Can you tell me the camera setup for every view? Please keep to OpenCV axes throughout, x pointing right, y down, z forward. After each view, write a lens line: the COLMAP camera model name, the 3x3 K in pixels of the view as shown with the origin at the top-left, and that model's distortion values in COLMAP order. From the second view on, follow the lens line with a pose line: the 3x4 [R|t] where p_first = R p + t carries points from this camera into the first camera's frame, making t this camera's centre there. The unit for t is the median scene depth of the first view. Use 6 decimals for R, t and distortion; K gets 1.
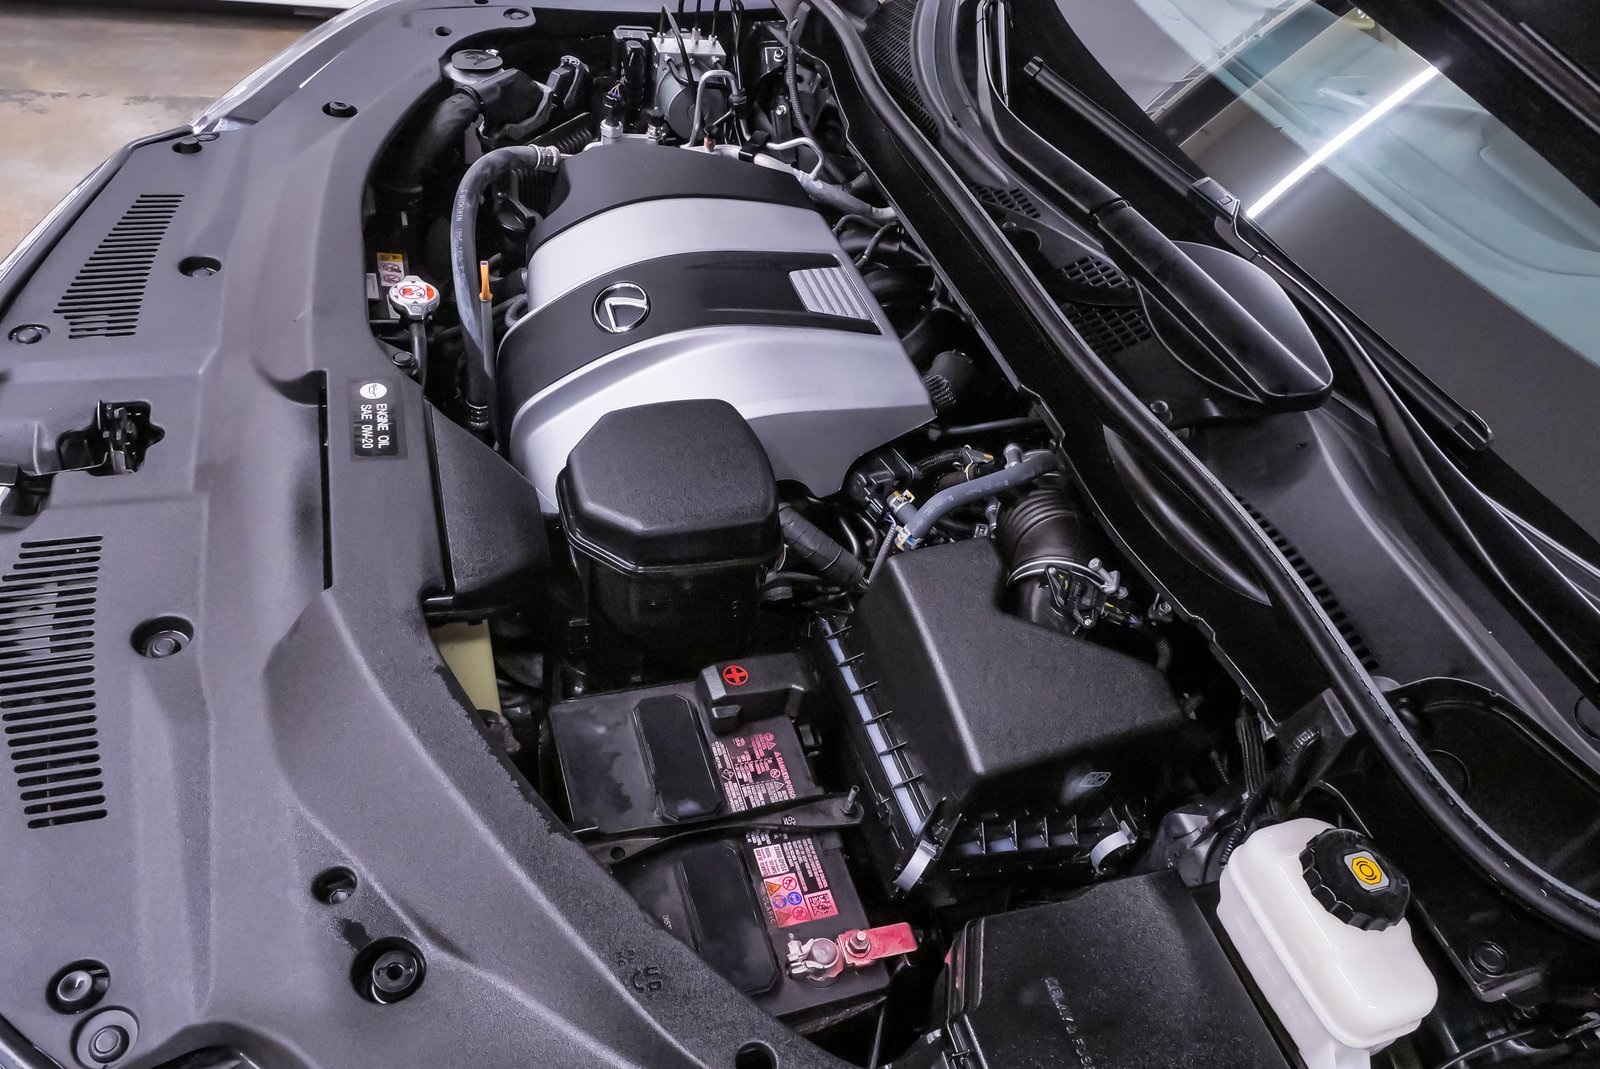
lens RADIAL K [[1165.6, 0, 799.2], [0, 1165.6, 537.5], [0, 0, 1]] dist [-0.050335, 0.022874]
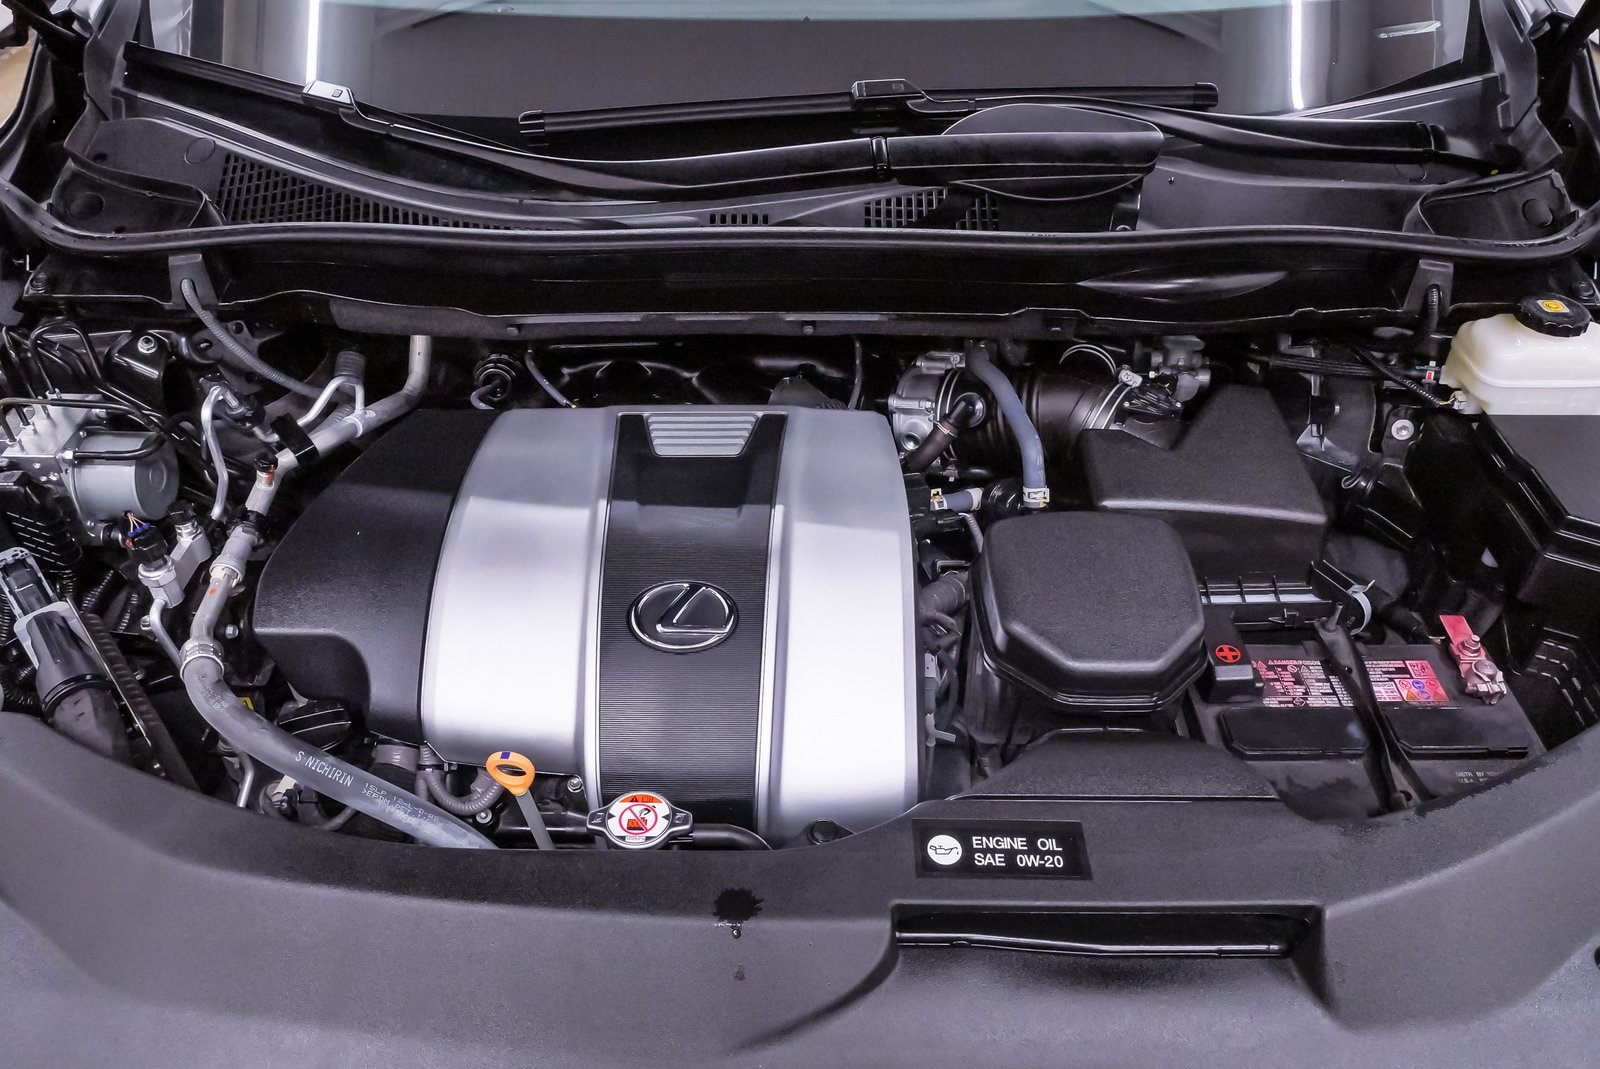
lens RADIAL K [[1165.6, 0, 800.2], [0, 1165.6, 531.4], [0, 0, 1]] dist [-0.050335, 0.022874]
pose [[0.302194, -0.744780, 0.594964, -0.703256], [0.692334, 0.600512, 0.400075, -0.624026], [-0.655250, 0.291013, 0.697107, 0.500413]]
